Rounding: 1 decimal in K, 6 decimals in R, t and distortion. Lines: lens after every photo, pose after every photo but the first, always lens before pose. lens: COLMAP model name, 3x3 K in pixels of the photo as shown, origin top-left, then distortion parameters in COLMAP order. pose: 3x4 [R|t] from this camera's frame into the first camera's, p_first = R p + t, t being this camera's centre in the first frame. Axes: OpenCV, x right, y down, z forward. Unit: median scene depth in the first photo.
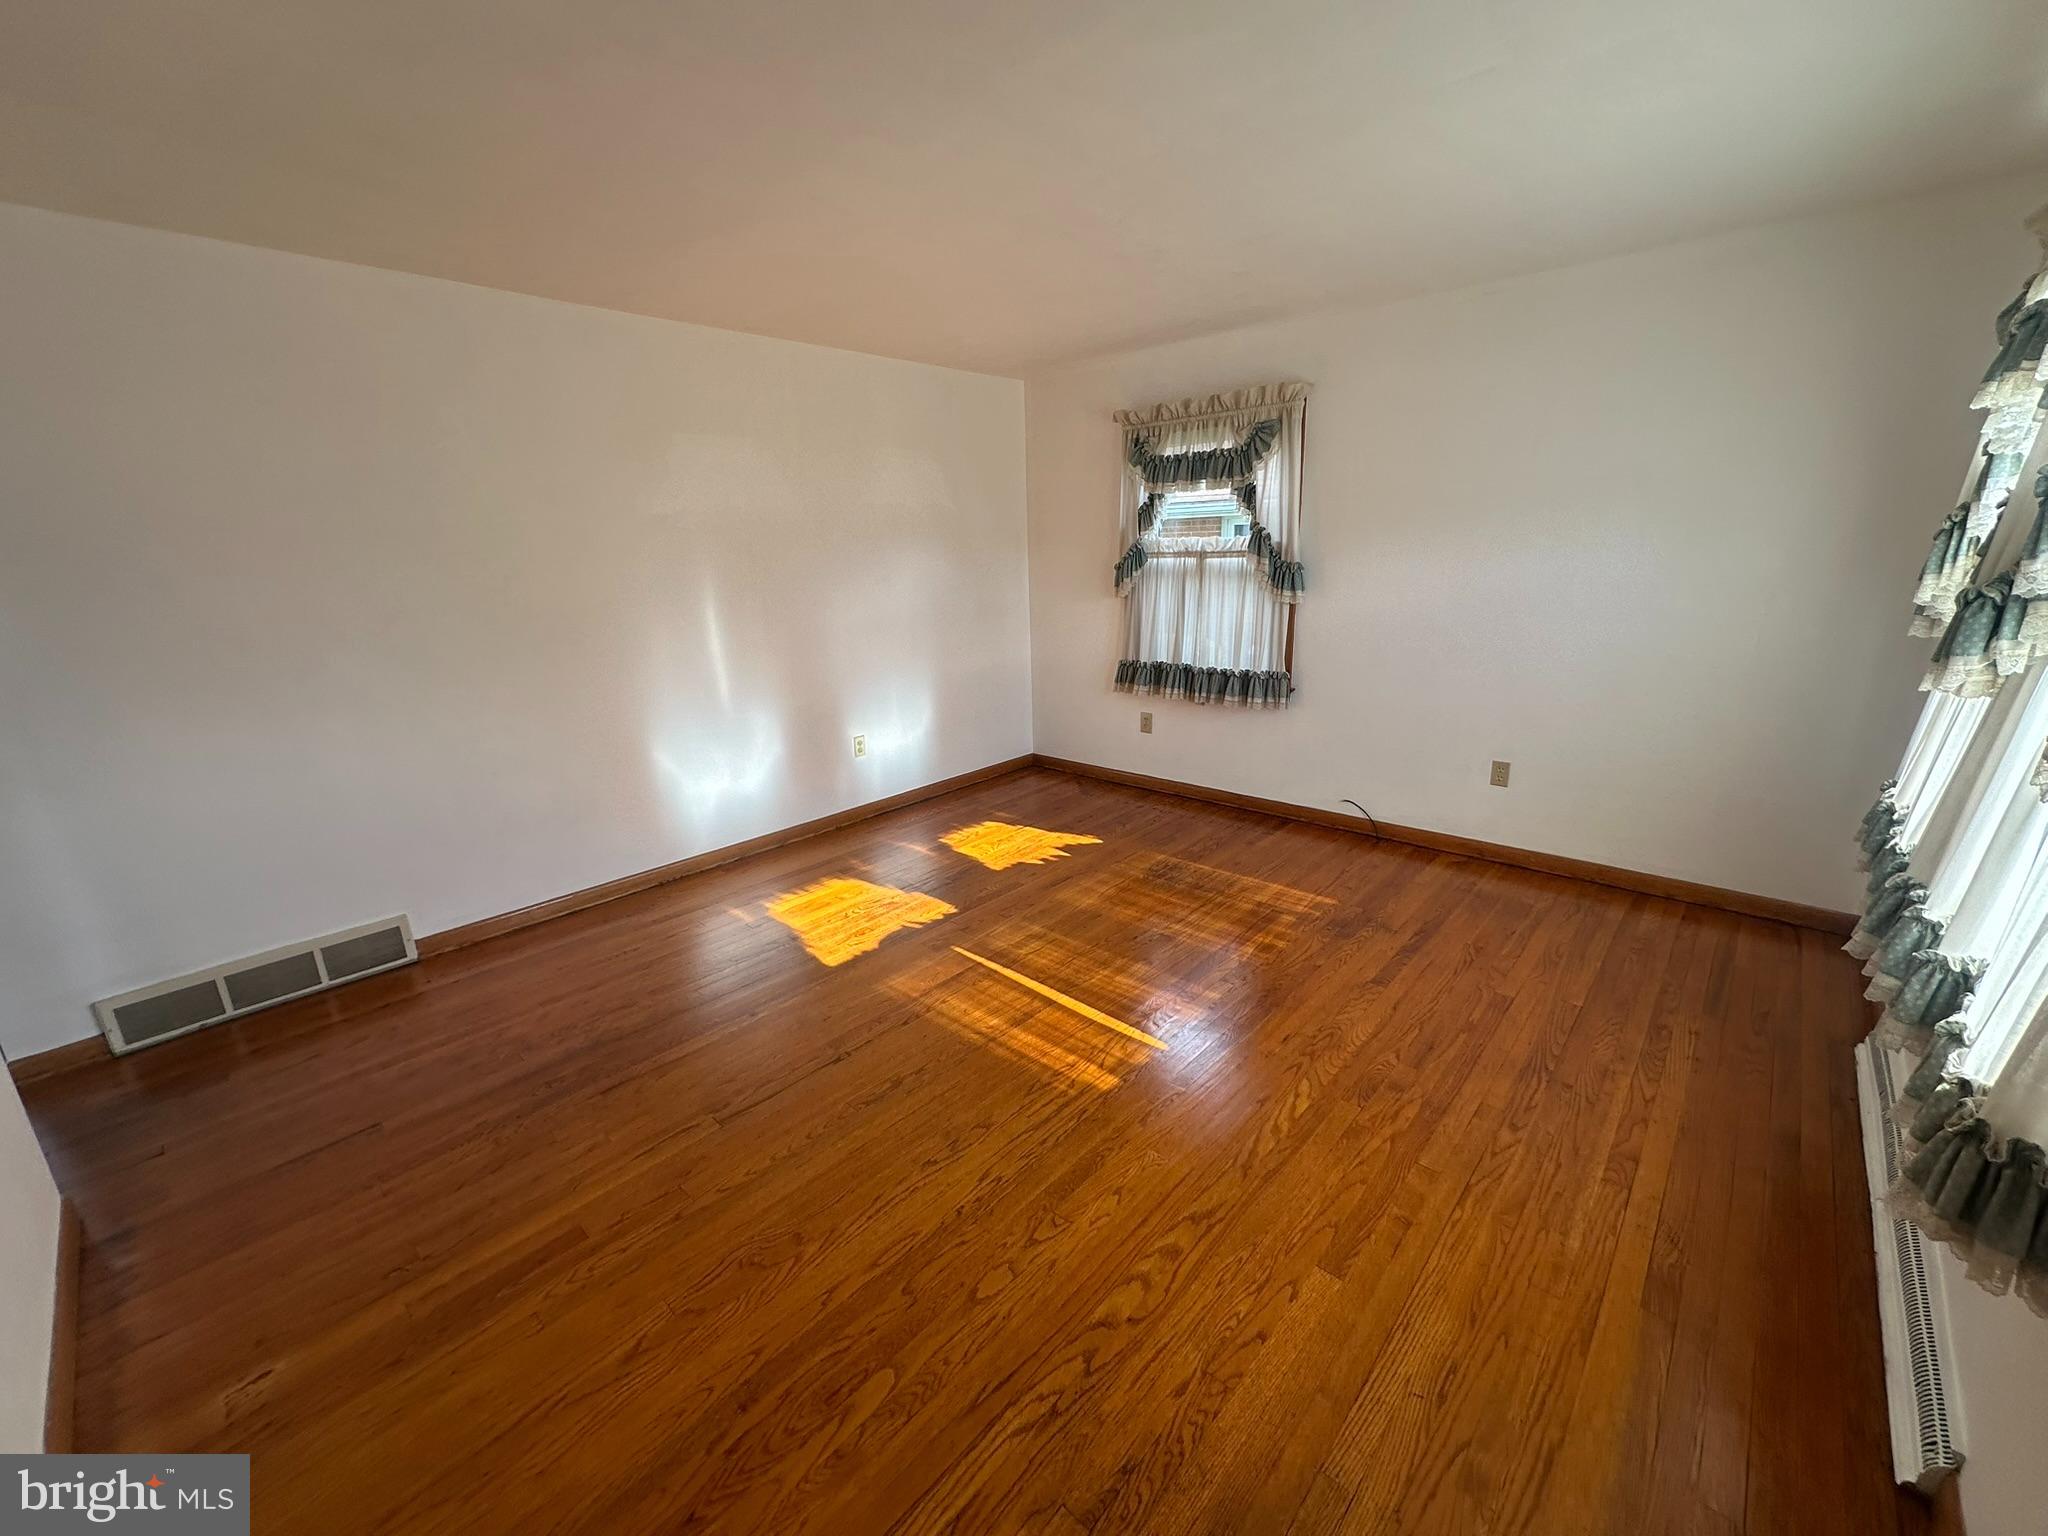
lens RADIAL K [[827.7, 0, 1026.4], [0, 827.7, 763.8], [0, 0, 1]] dist [-0.003295, -0.000400]
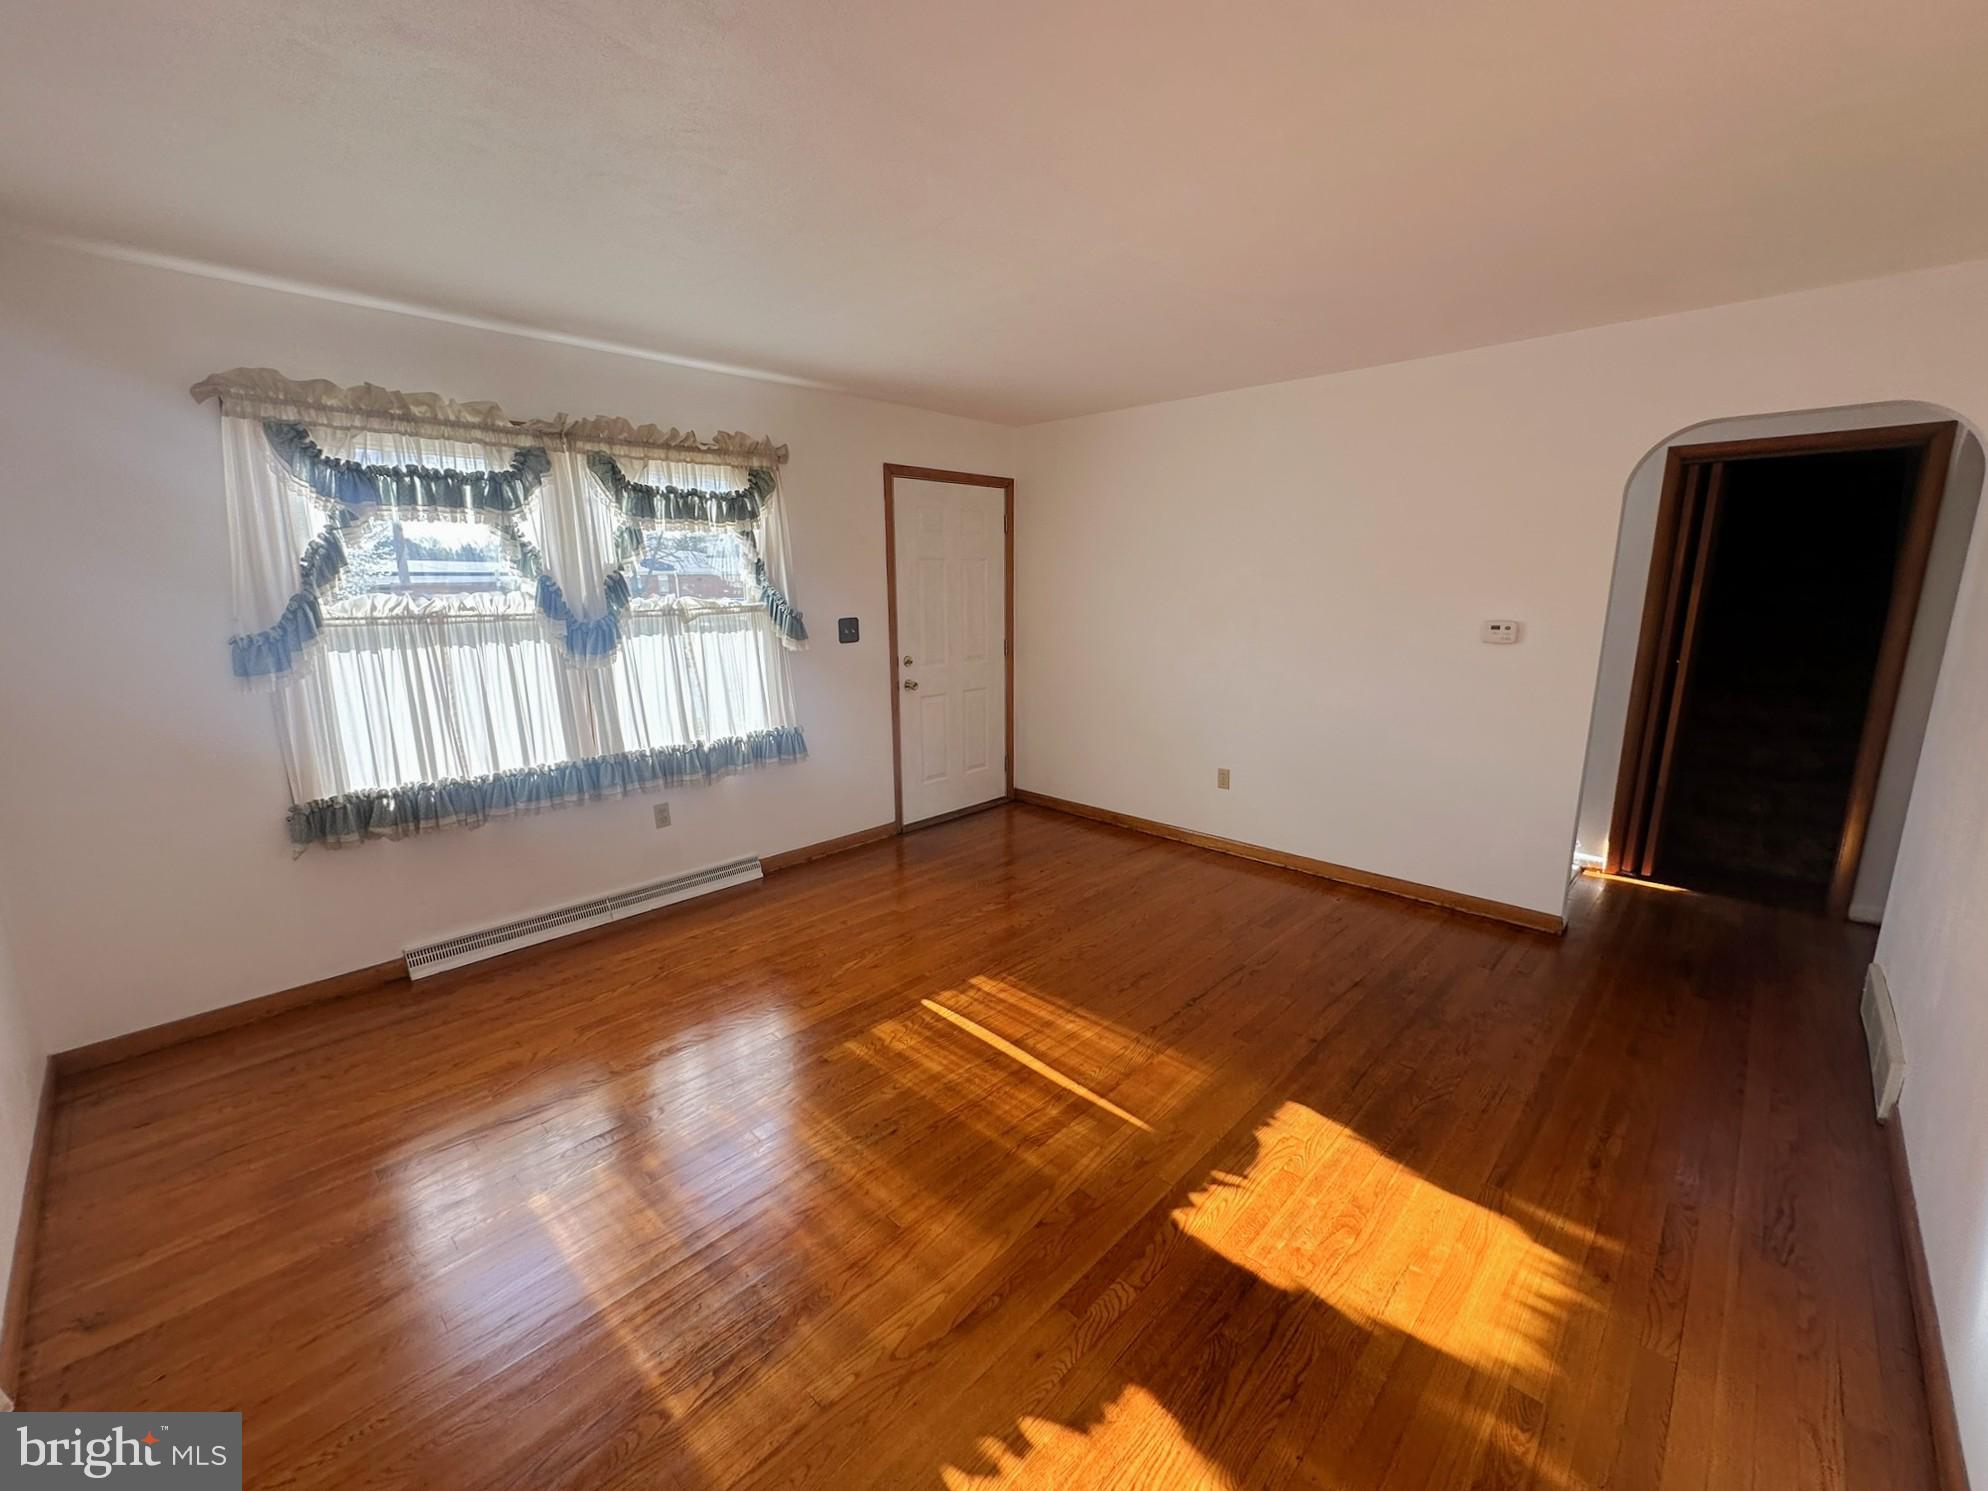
lens RADIAL K [[803.5, 0, 994.8], [0, 803.5, 742.8], [0, 0, 1]] dist [-0.003295, -0.000400]
pose [[-0.999216, 0.026488, 0.029423, 0.017749], [0.036867, 0.893415, 0.447717, -0.473250], [-0.014428, 0.448450, -0.893691, 1.727179]]
